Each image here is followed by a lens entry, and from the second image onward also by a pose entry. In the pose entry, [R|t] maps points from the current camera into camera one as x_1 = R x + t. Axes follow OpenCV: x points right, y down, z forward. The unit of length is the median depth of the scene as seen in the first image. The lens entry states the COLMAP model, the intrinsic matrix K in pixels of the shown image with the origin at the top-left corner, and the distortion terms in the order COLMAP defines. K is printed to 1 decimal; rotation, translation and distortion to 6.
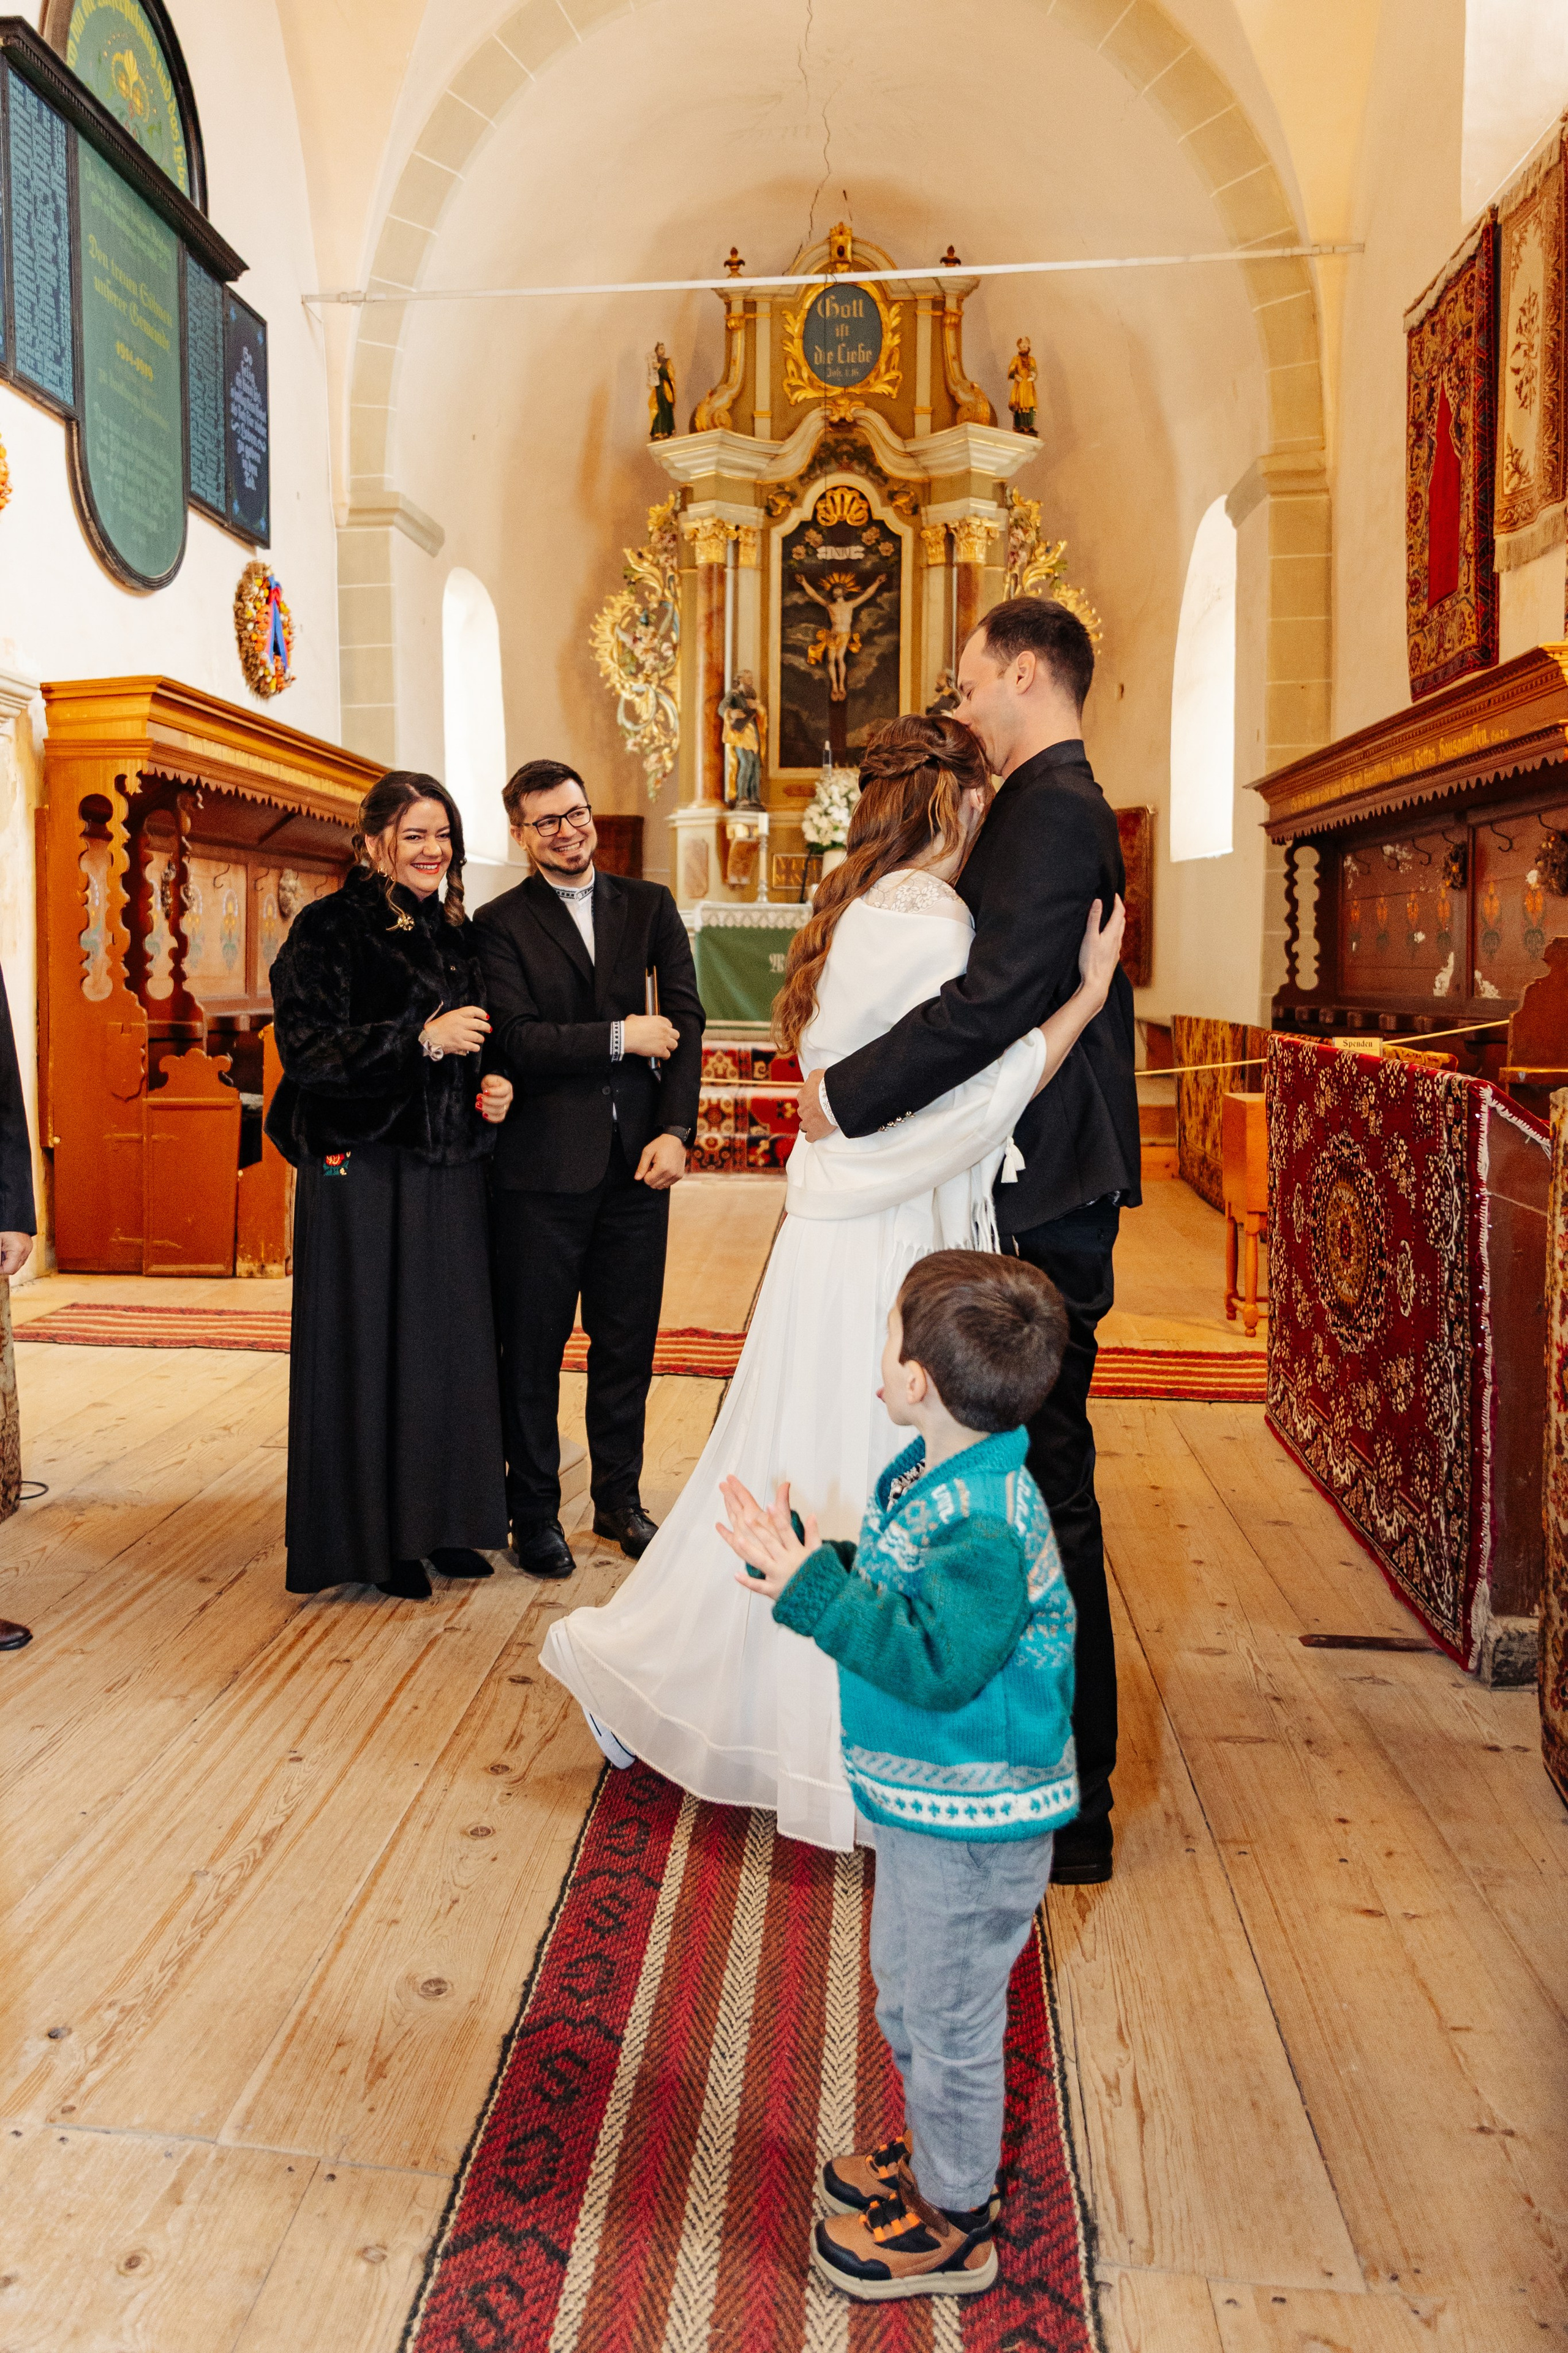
lens RADIAL K [[2155.6, 0, 658.5], [0, 2155.6, 1054.9], [0, 0, 1]] dist [-0.005267, 0.000000]
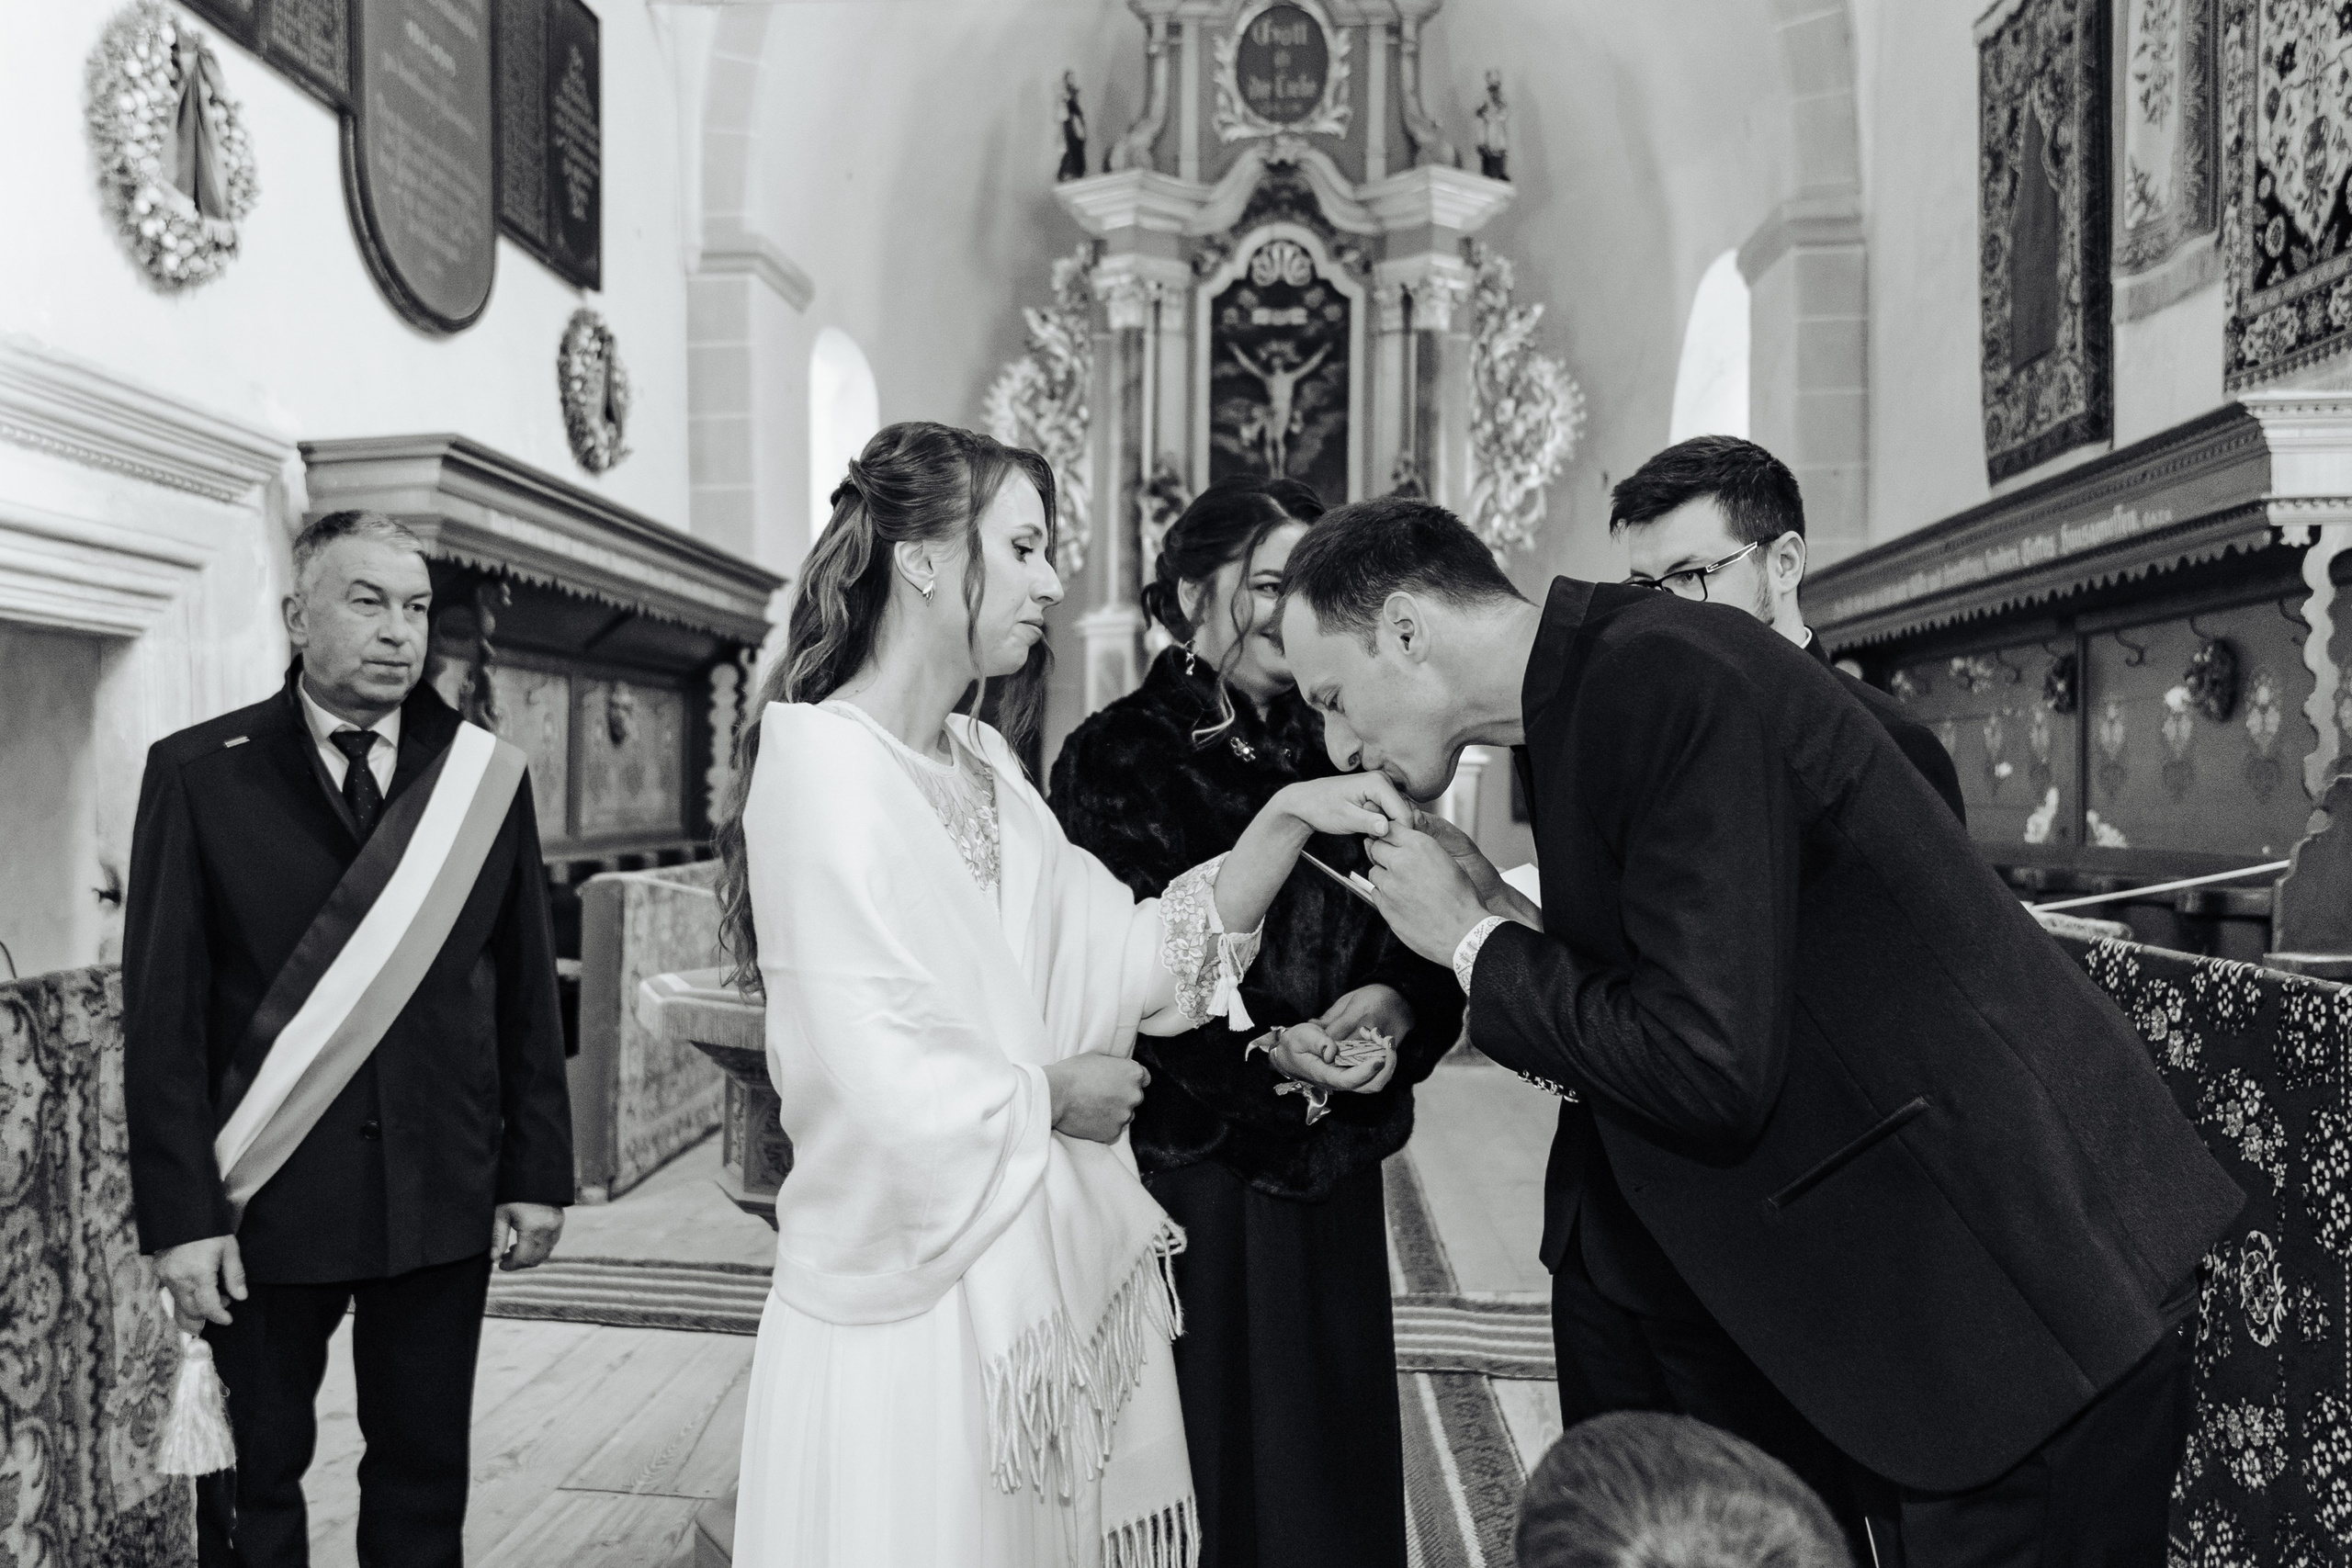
lens RADIAL K [[2154.7, 0, 1073.0], [0, 2154.7, 811.8], [0, 0, 1]] dist [-0.005267, 0.000000]
pose [[0.999641, 0.003000, 0.026624, -0.021569], [-0.002190, 0.999535, -0.030425, -0.012231], [-0.026703, 0.030355, 0.999182, 0.174748]]
